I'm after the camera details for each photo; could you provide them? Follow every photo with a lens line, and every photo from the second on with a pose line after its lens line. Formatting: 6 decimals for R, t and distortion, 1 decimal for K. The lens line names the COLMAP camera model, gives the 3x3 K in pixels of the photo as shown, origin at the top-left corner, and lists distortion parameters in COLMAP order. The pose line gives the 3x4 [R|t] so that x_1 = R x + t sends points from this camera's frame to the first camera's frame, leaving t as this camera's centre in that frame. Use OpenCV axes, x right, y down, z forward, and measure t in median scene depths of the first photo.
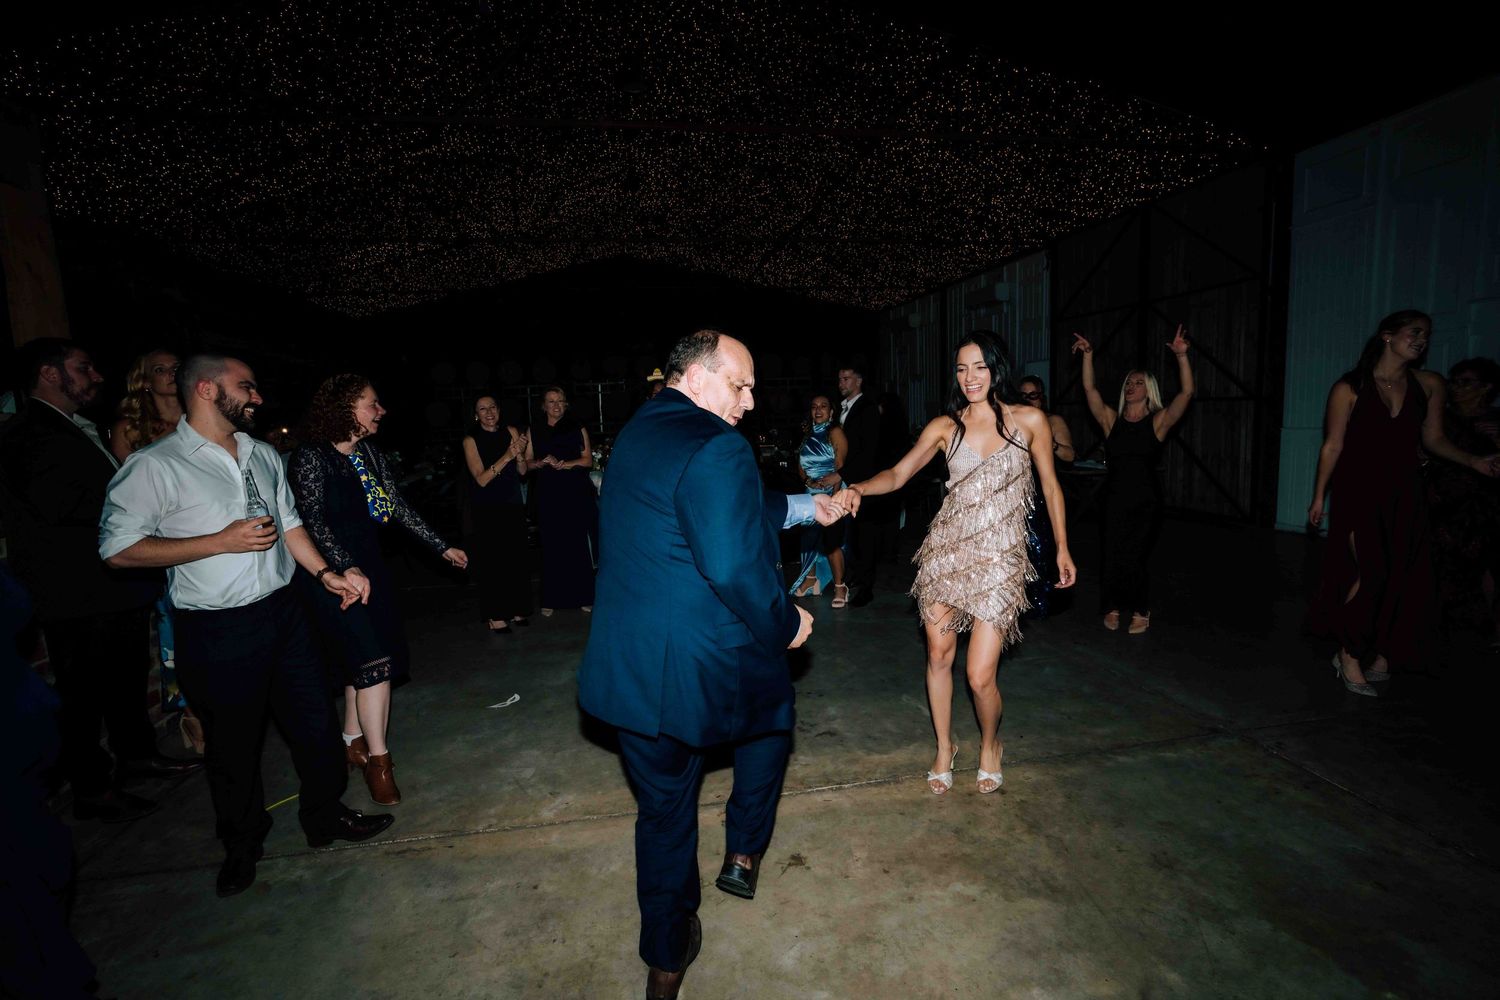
lens RADIAL K [[758.5, 0, 750.0], [0, 758.5, 500.0], [0, 0, 1]] dist [0.017817, 0.000643]
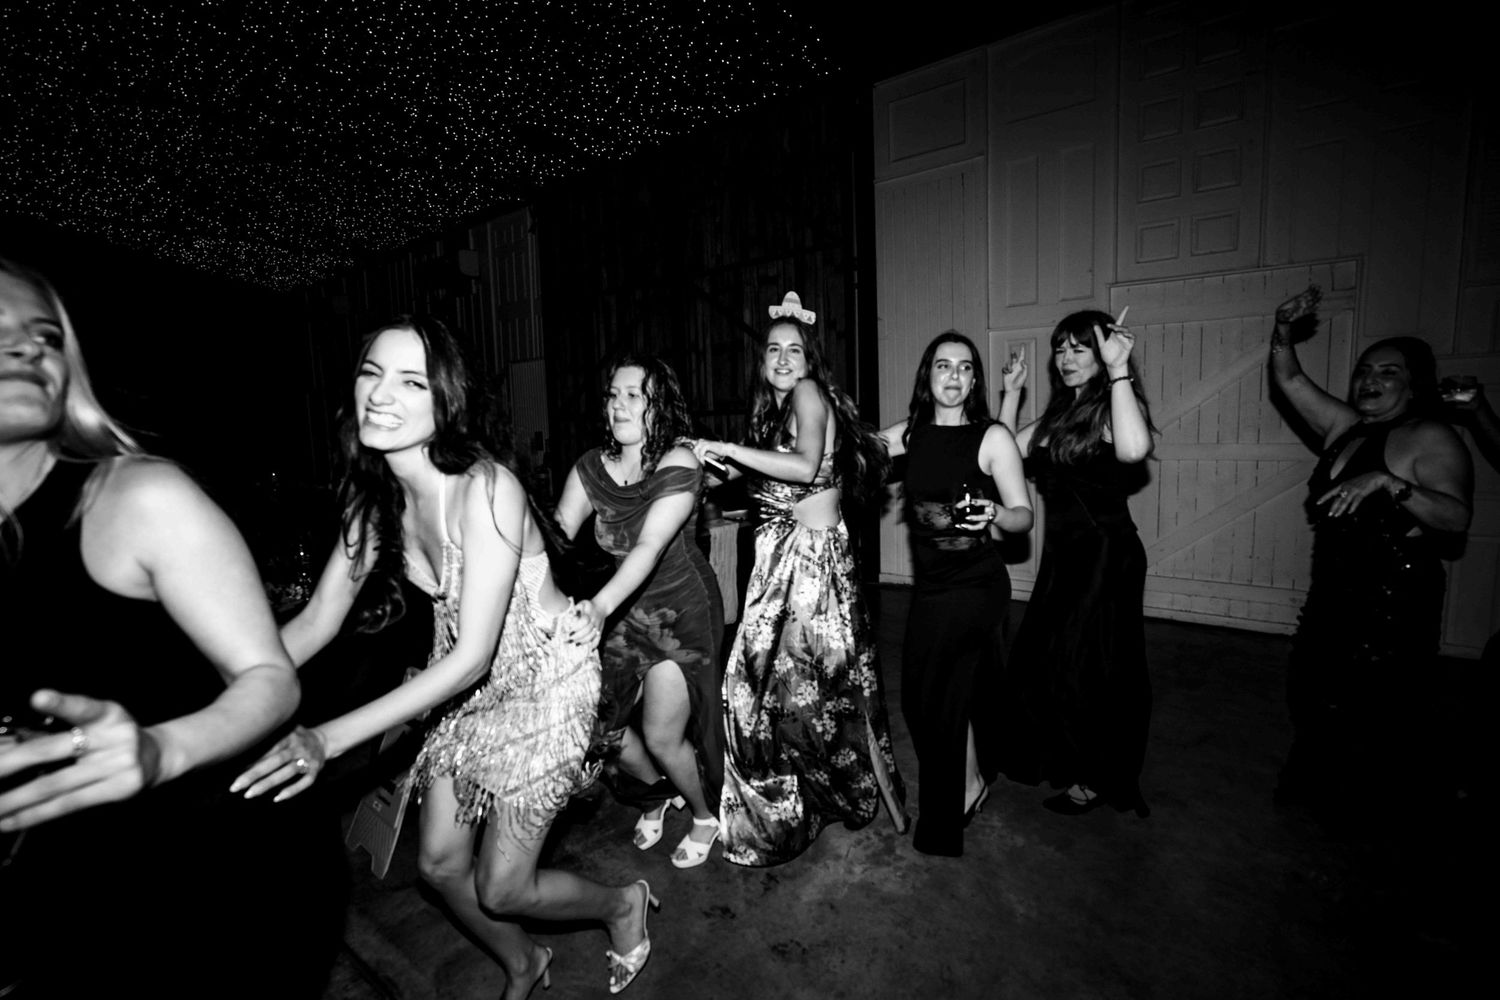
lens RADIAL K [[695.6, 0, 750.0], [0, 695.6, 500.0], [0, 0, 1]] dist [-0.000656, 0.000146]
pose [[0.754341, -0.062006, 0.653548, 0.118130], [0.076230, 0.997068, 0.006612, -0.046430], [-0.652042, 0.044833, 0.756856, 0.455340]]
